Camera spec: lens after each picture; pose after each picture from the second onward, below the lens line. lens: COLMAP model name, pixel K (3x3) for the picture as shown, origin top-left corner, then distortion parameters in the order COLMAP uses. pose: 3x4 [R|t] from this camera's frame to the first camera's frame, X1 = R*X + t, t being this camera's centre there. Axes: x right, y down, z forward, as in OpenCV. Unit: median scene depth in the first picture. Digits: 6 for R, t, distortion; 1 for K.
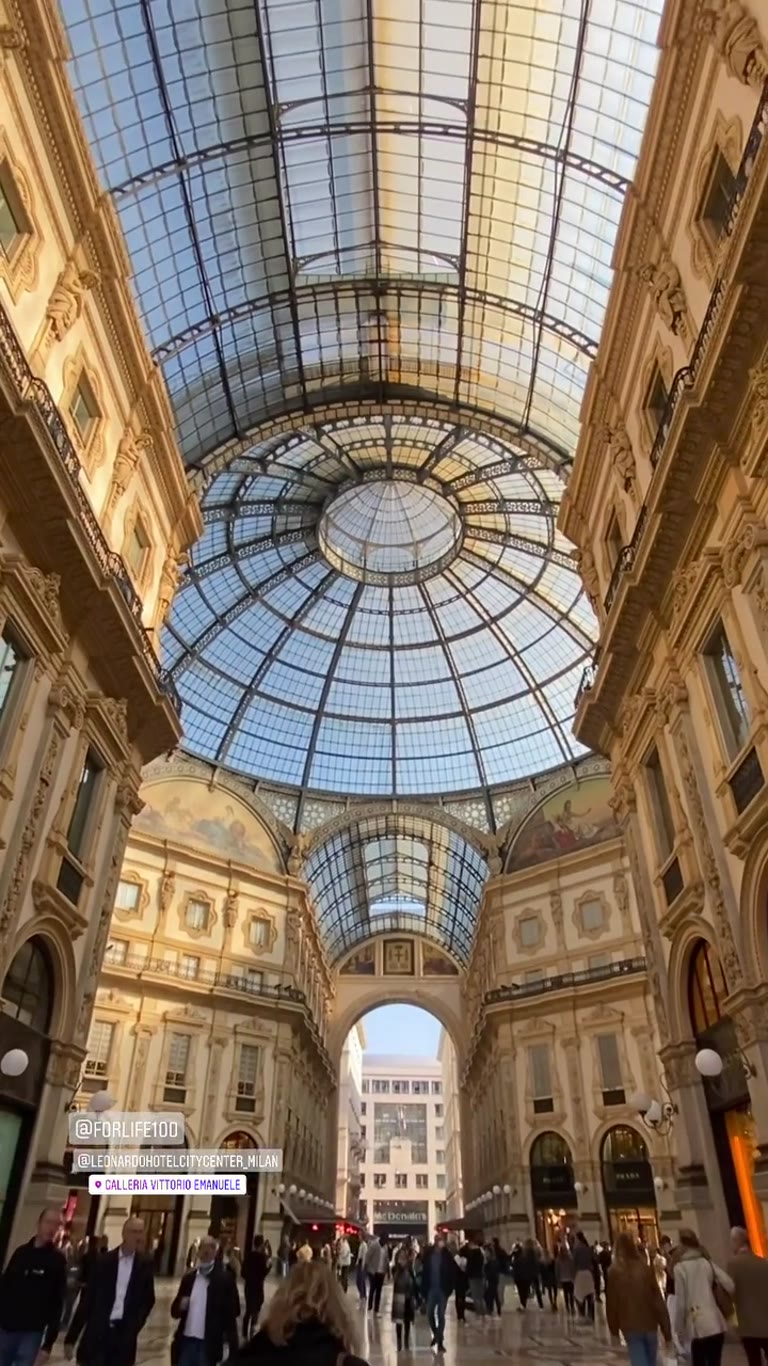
lens RADIAL K [[843.4, 0, 384.0], [0, 843.4, 683.0], [0, 0, 1]] dist [0.028212, -0.000673]
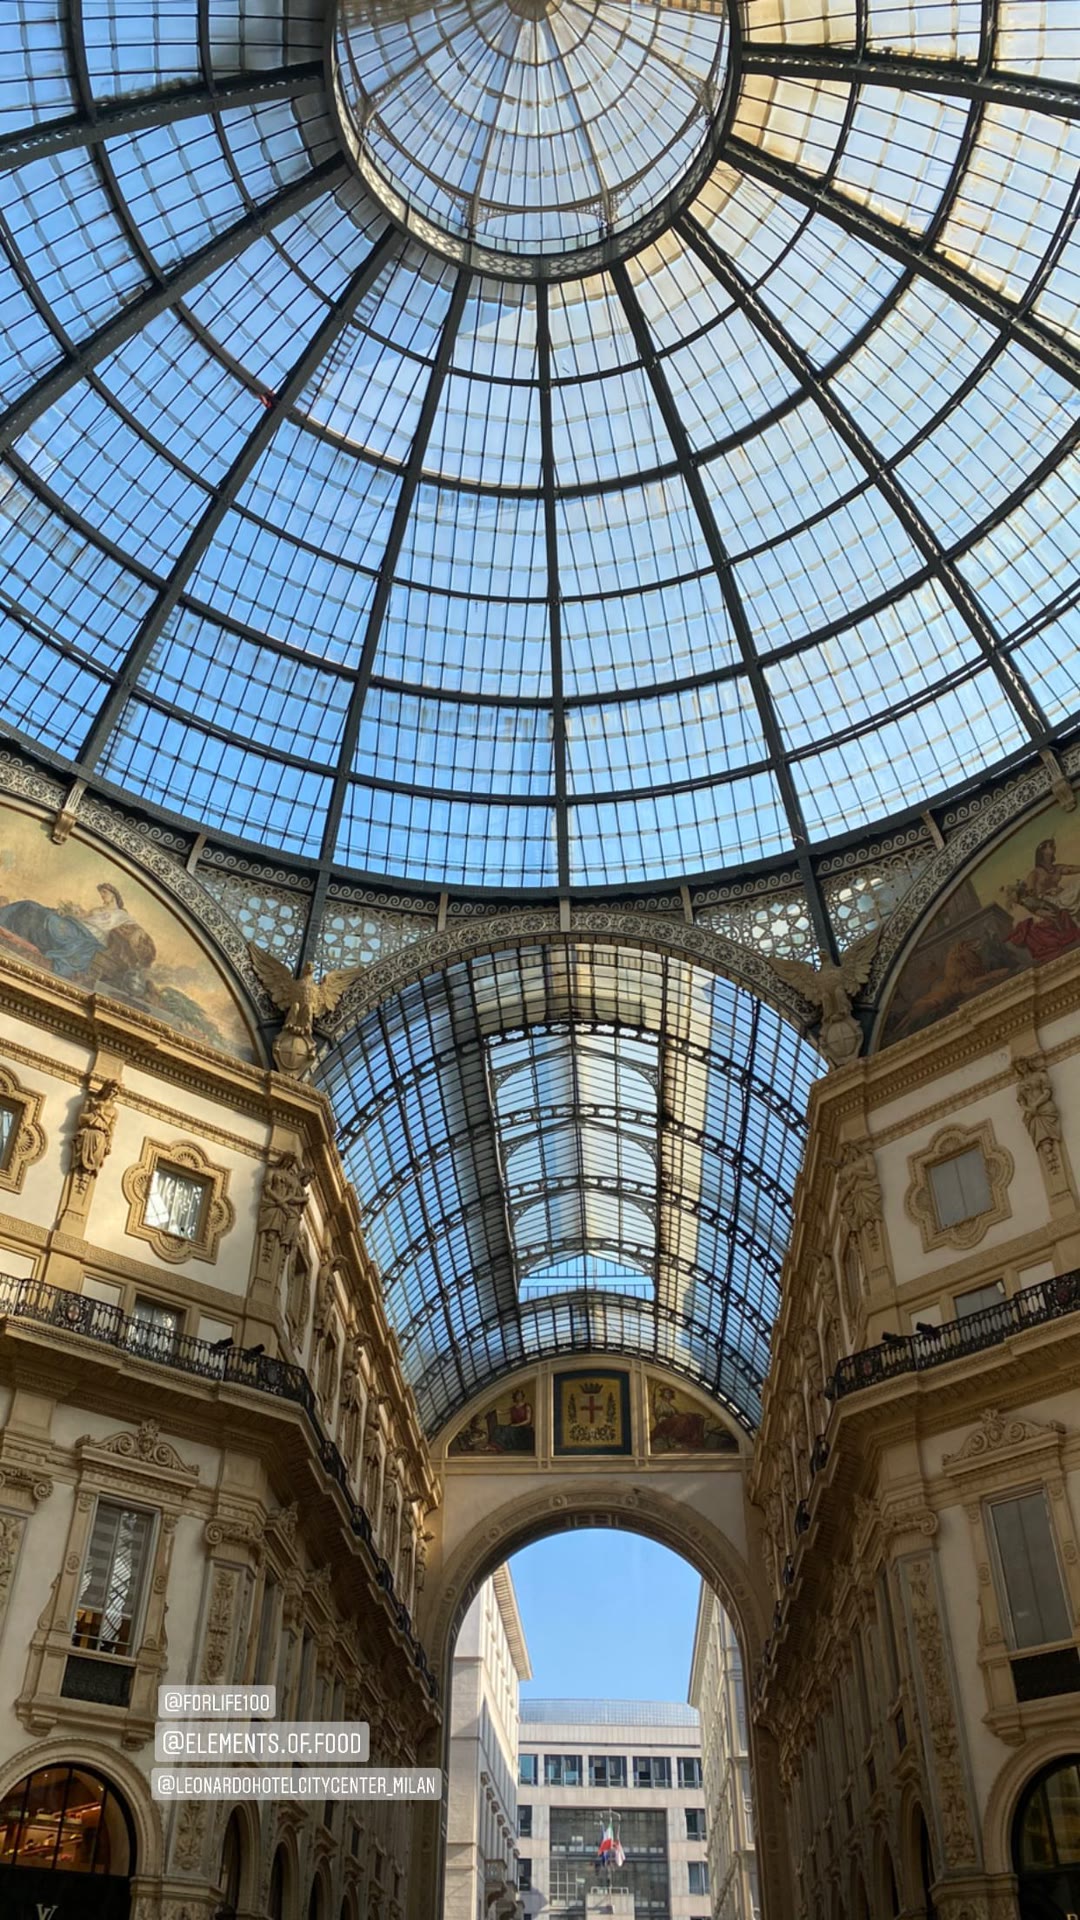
lens RADIAL K [[1471.8, 0, 544.6], [0, 1471.8, 998.8], [0, 0, 1]] dist [0.038447, -0.006817]
pose [[0.999658, -0.019311, -0.017613, 0.014479], [0.018019, 0.997329, -0.070779, 0.231735], [0.018933, 0.070437, 0.997337, 0.352414]]
